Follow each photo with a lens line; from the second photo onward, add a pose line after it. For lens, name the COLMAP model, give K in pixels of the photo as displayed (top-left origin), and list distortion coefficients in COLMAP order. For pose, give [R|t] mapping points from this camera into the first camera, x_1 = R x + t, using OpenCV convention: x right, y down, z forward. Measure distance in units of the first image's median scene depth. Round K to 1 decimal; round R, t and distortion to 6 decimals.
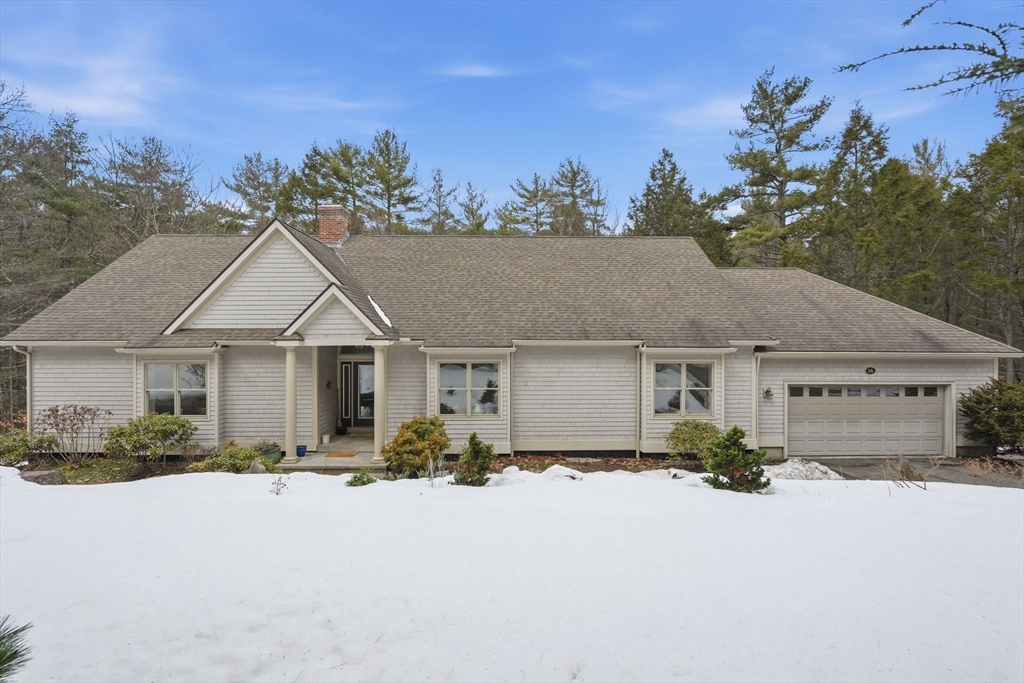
lens RADIAL K [[456.0, 0, 501.7], [0, 456.0, 369.5], [0, 0, 1]] dist [-0.000755, 0.000399]
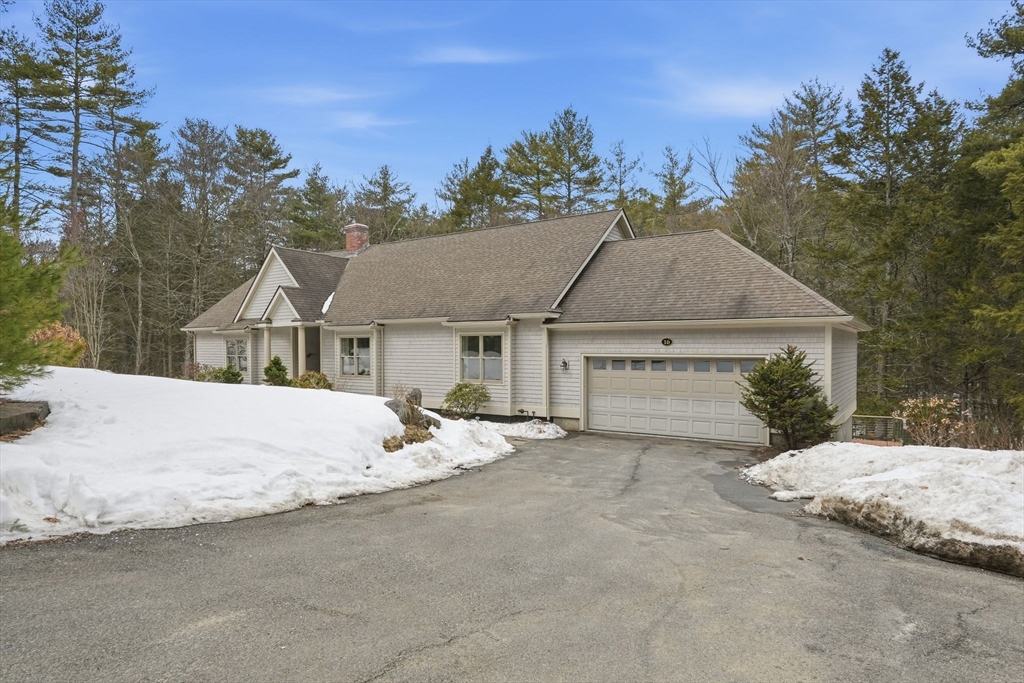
lens RADIAL K [[449.7, 0, 510.1], [0, 449.7, 342.0], [0, 0, 1]] dist [-0.008042, 0.000074]
pose [[0.876353, -0.003145, -0.481659, 0.957771], [0.003845, 0.999992, 0.000467, 0.001049], [0.481654, -0.002261, 0.876359, 0.072361]]
